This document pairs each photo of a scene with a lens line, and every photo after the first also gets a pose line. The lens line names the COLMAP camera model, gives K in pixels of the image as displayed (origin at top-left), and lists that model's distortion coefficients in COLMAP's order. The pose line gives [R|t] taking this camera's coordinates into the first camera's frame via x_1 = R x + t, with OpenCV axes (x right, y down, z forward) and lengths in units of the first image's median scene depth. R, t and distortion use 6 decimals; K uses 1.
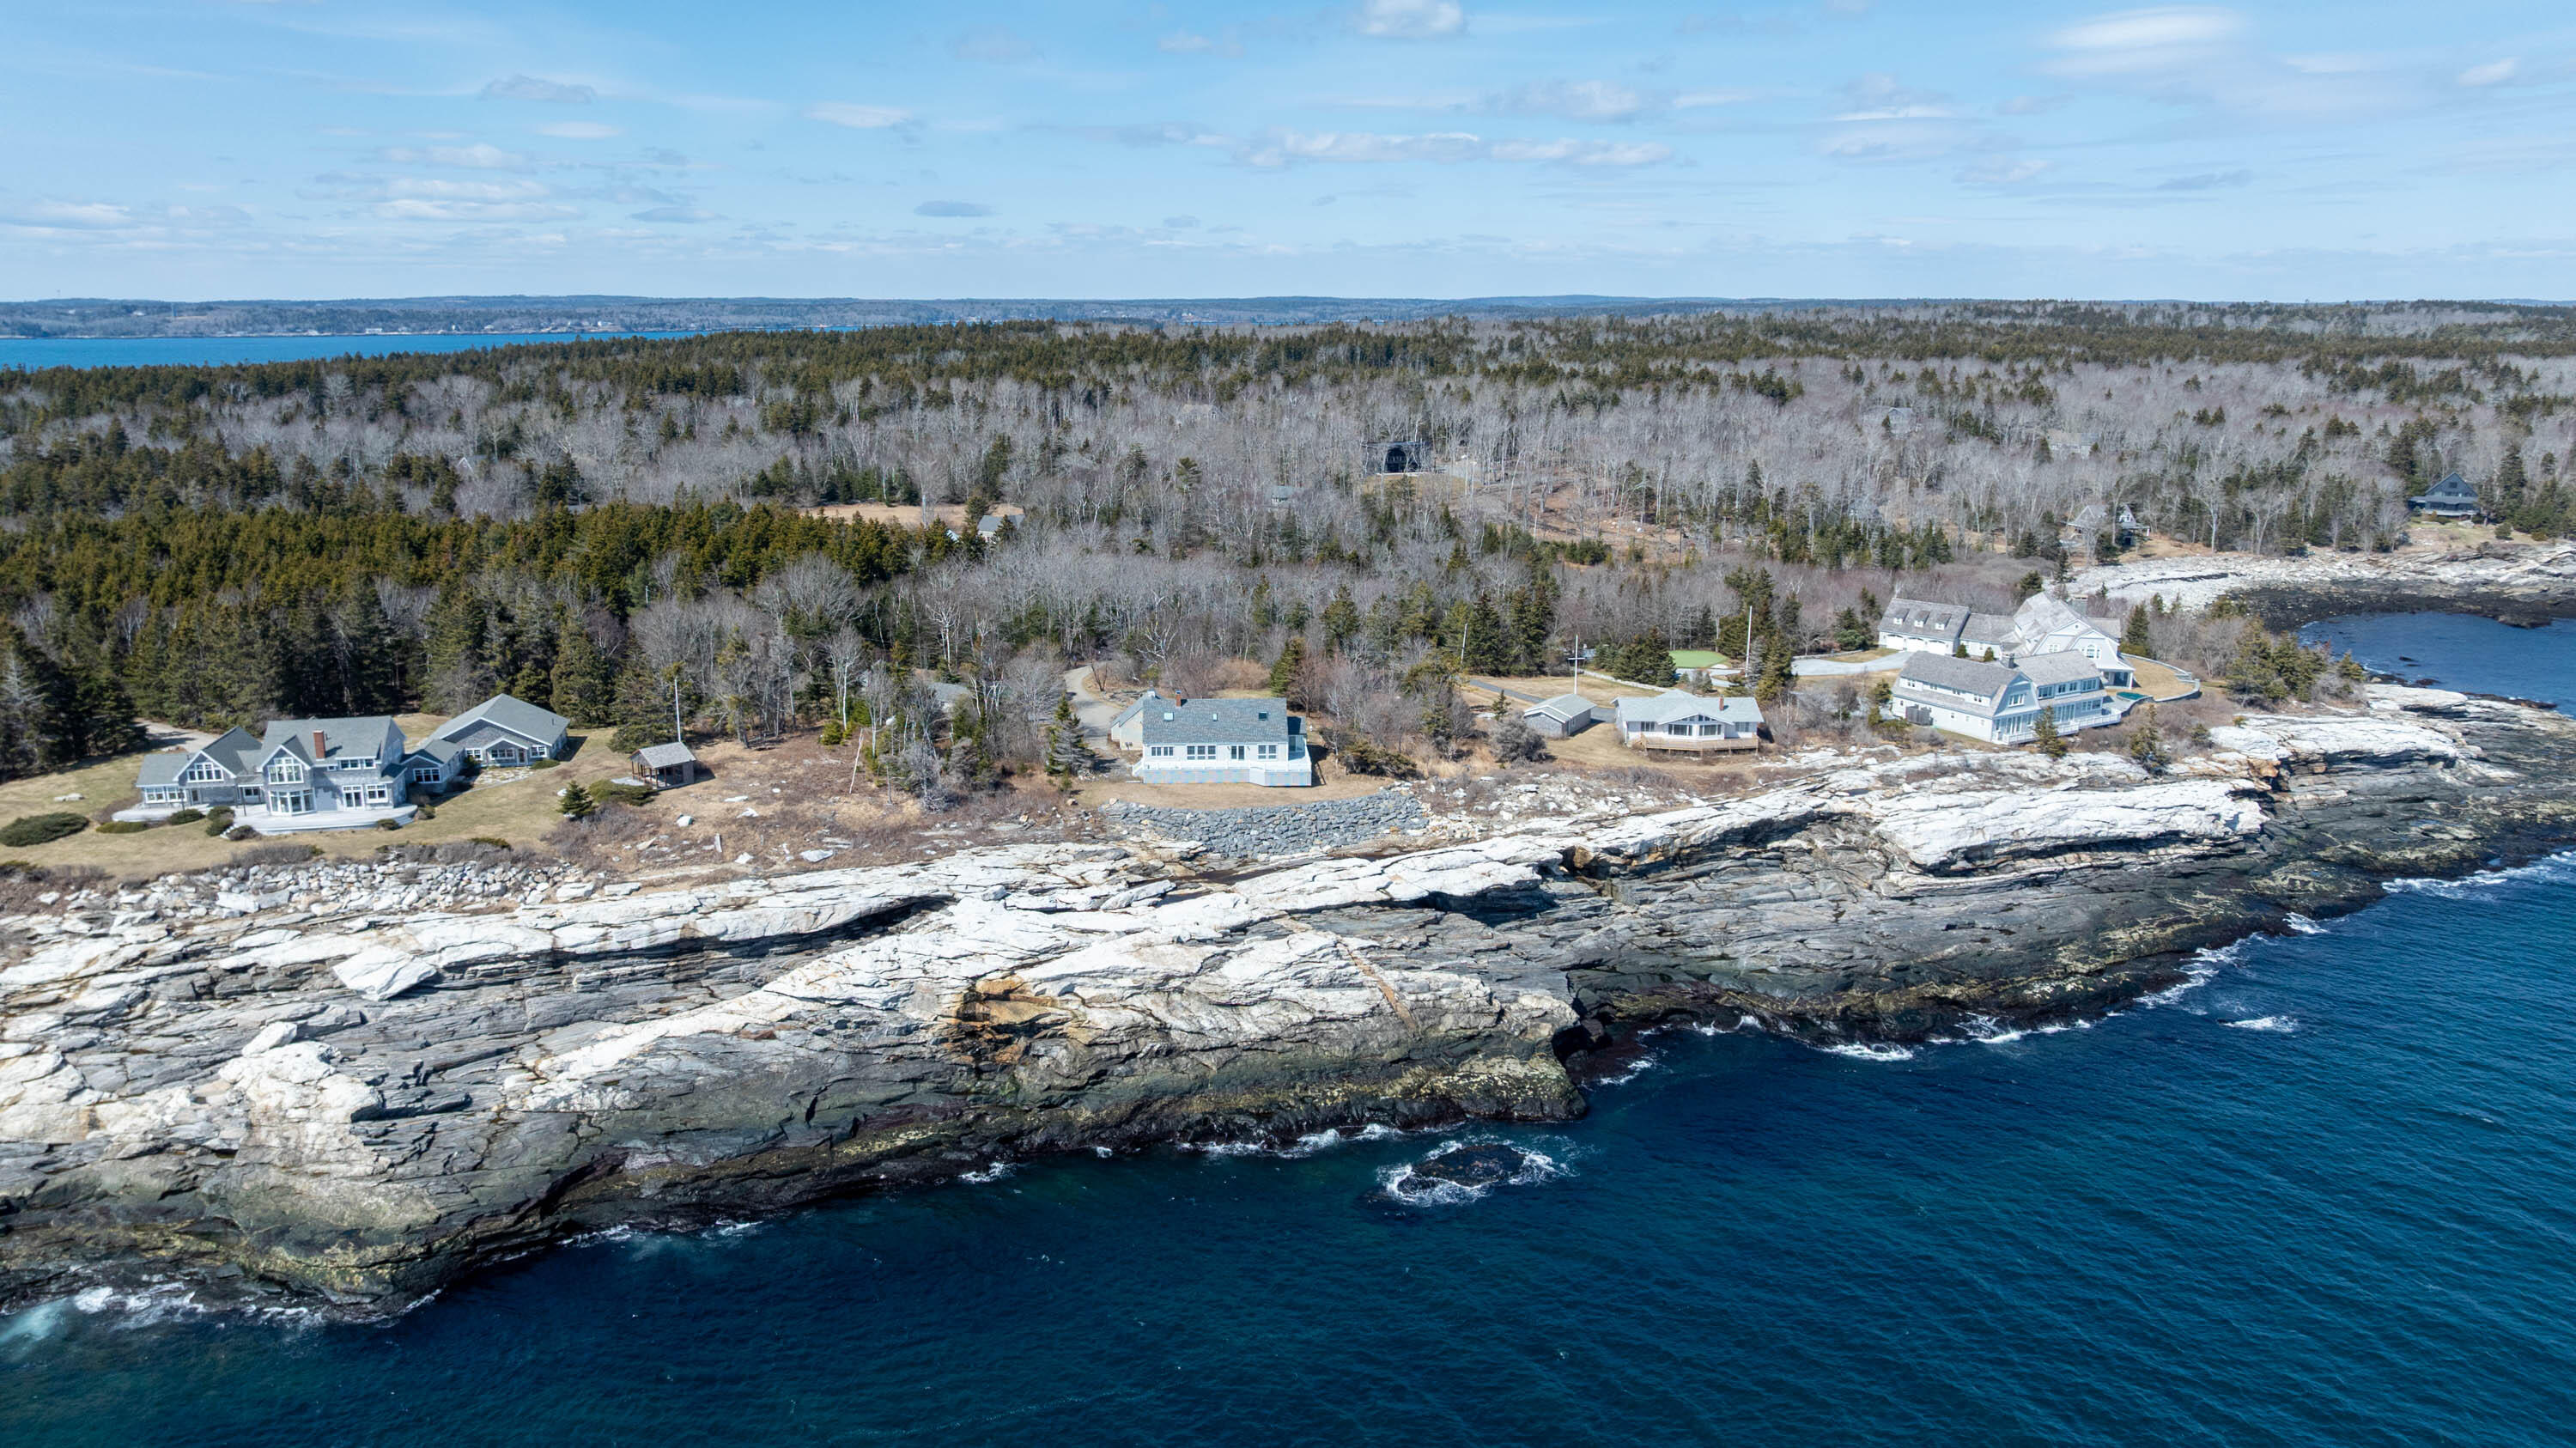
lens RADIAL K [[1819.4, 0, 1294.6], [0, 1819.4, 715.9], [0, 0, 1]] dist [-0.033248, 0.028299]
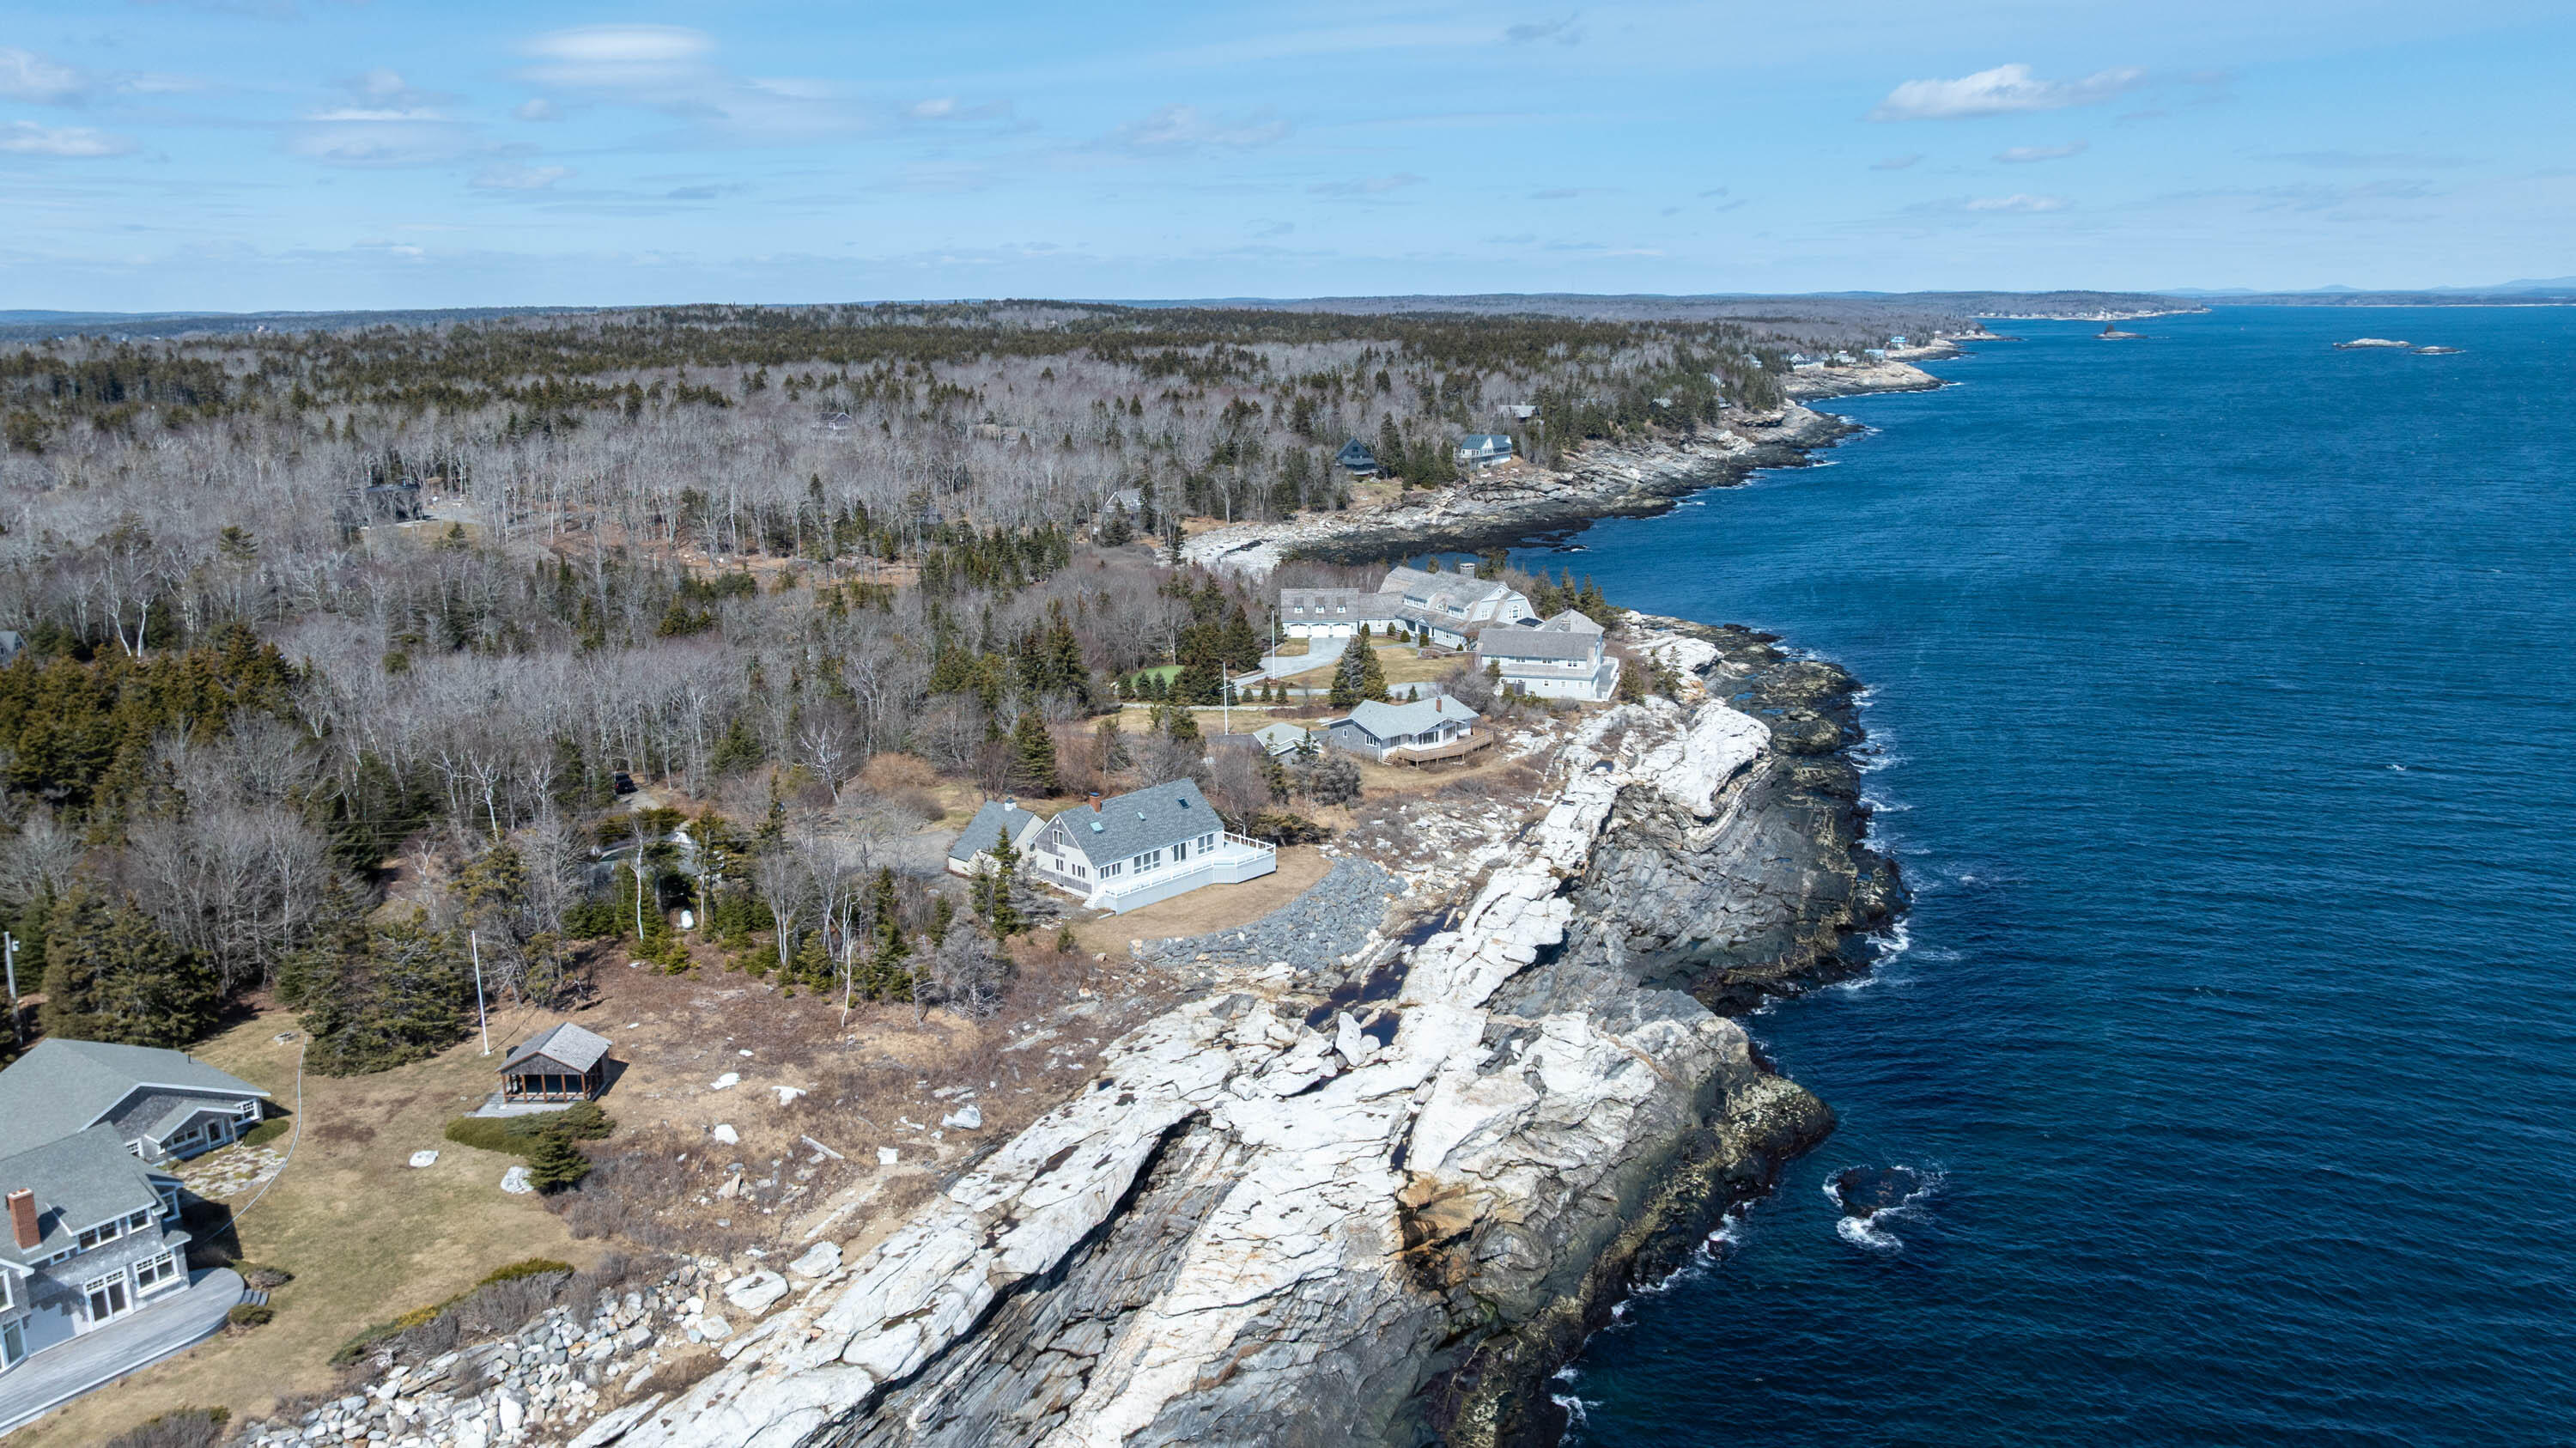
lens RADIAL K [[1819.4, 0, 1297.4], [0, 1819.4, 715.1], [0, 0, 1]] dist [-0.033248, 0.028299]
pose [[0.723831, -0.162715, 0.670516, -0.608976], [0.165624, 0.984357, 0.060082, -0.092634], [-0.669804, 0.067564, 0.739458, 0.406113]]
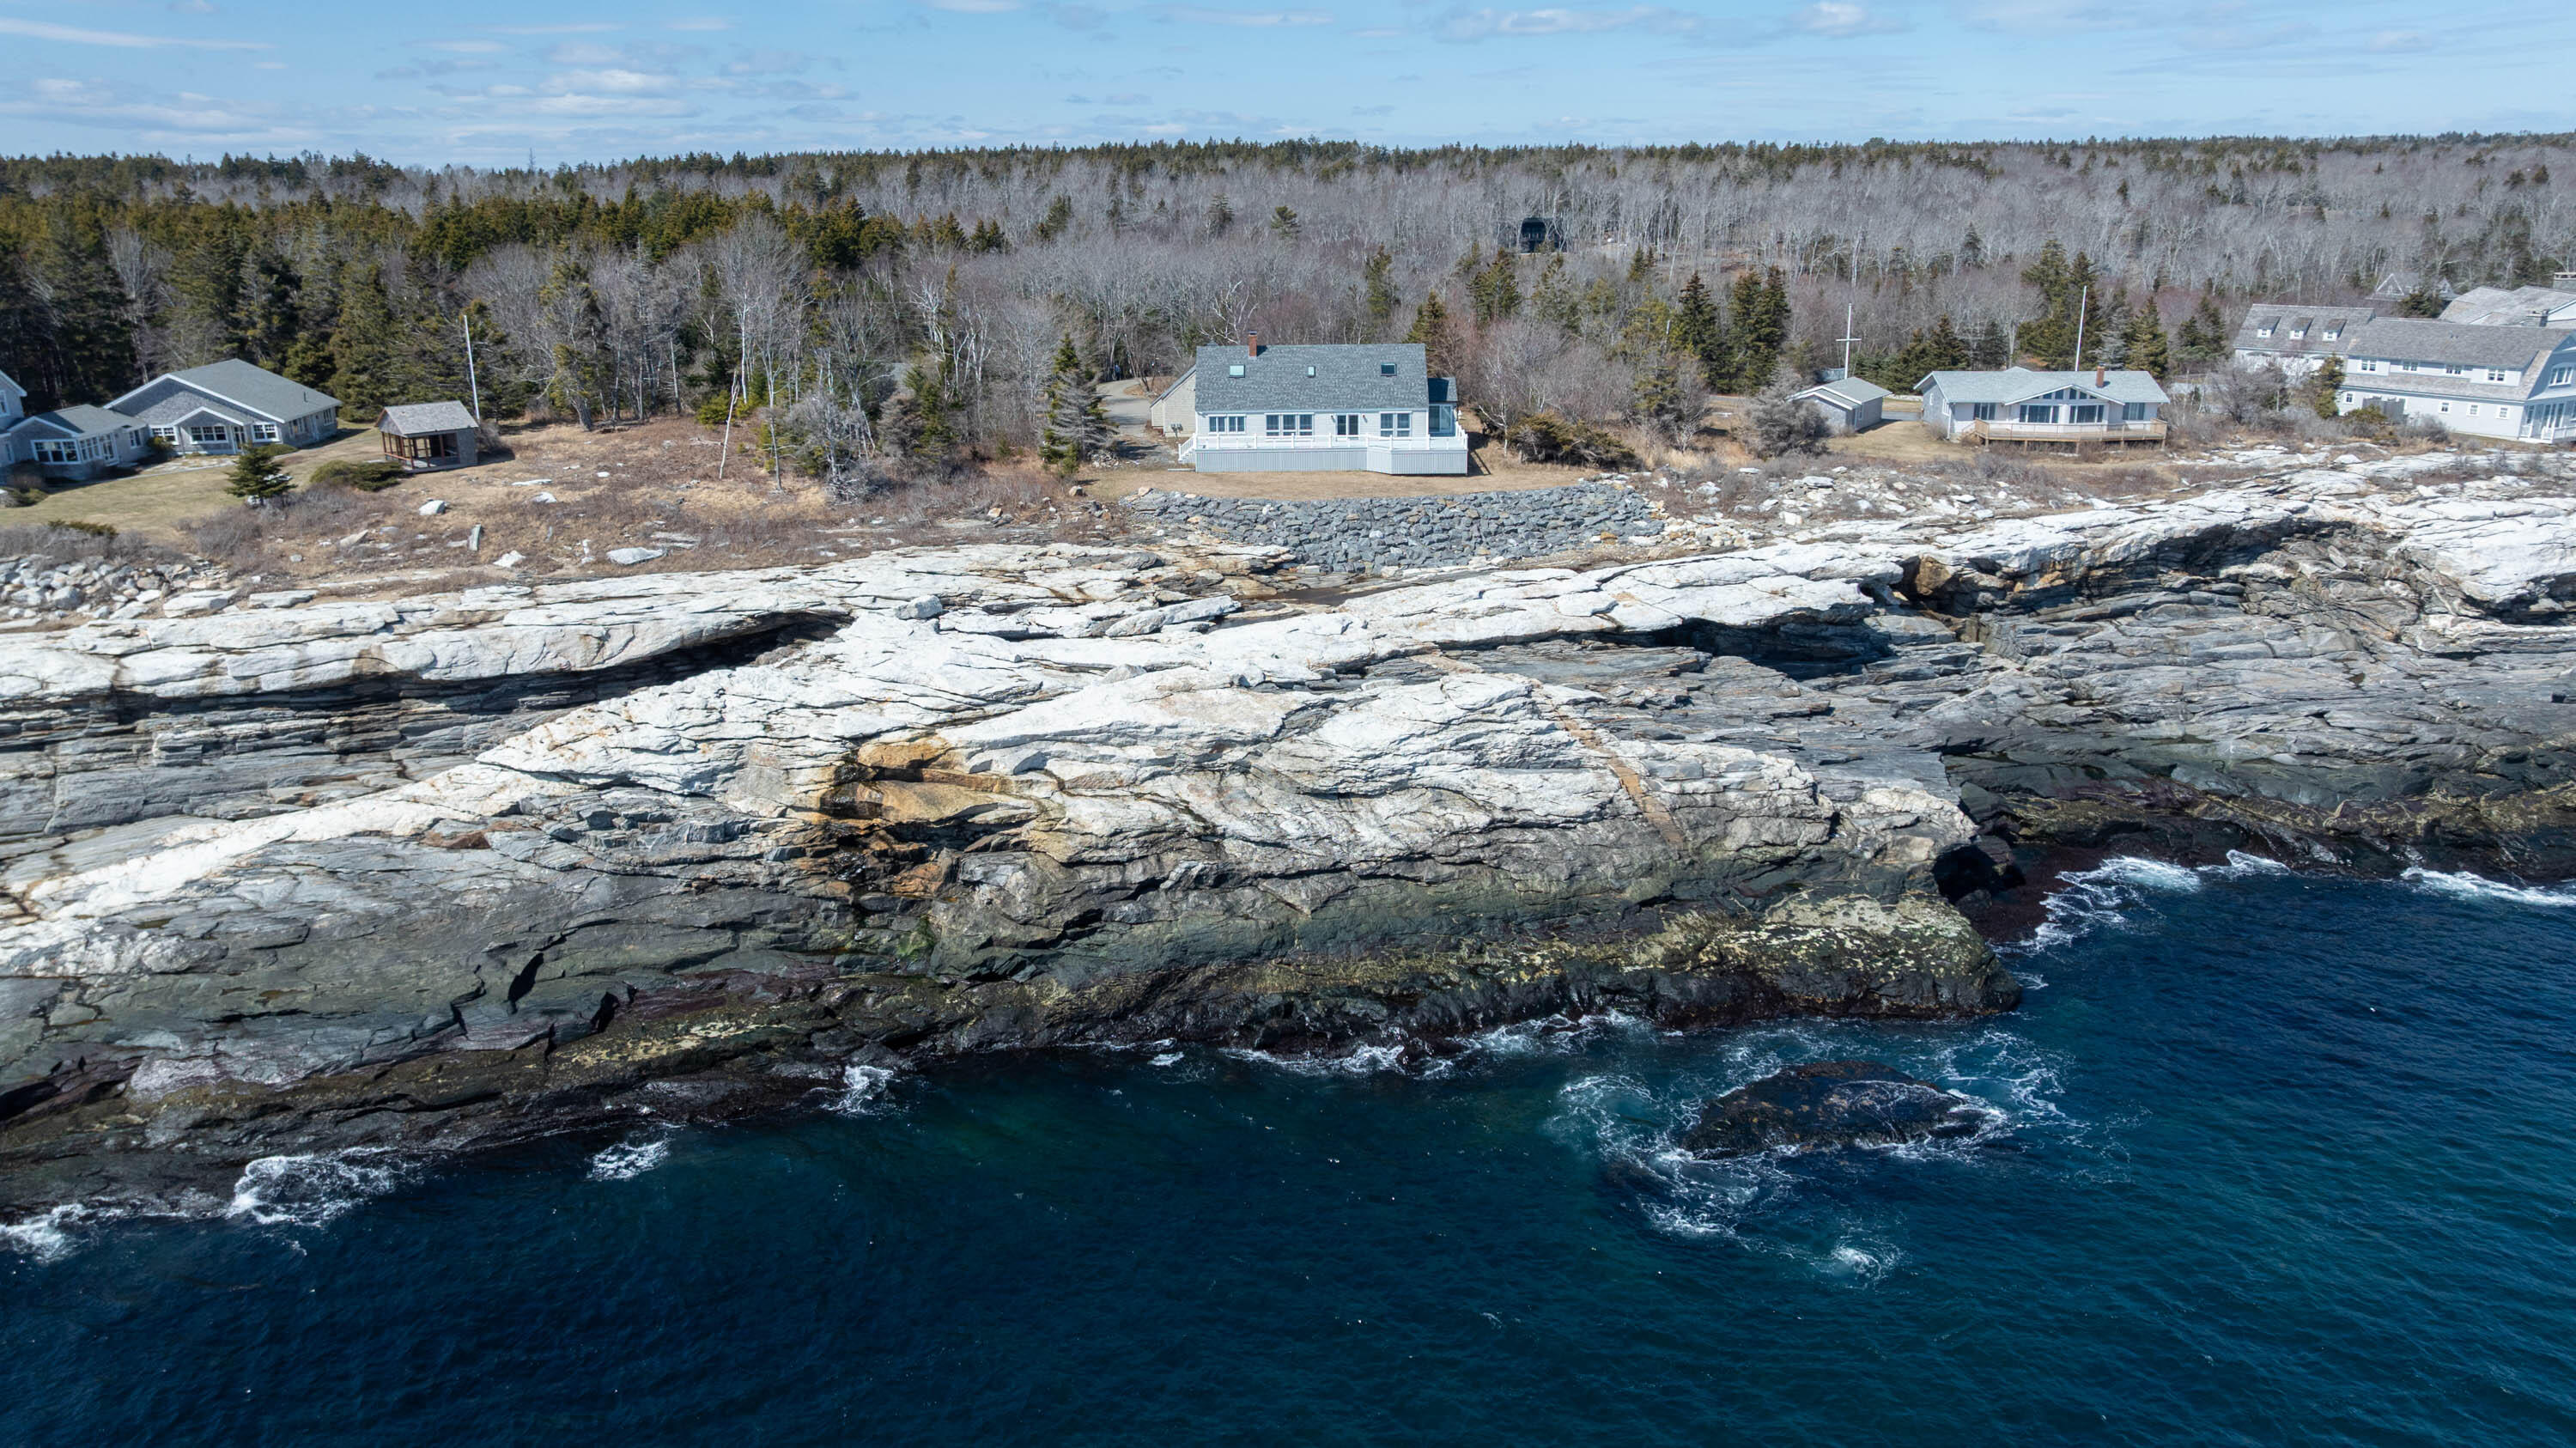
lens RADIAL K [[1819.4, 0, 1288.2], [0, 1819.4, 720.4], [0, 0, 1]] dist [-0.033248, 0.028299]
pose [[0.998159, 0.002495, -0.060604, -0.015611], [0.001127, 0.998218, 0.059655, 0.095892], [0.060645, -0.059614, 0.996378, 0.426146]]
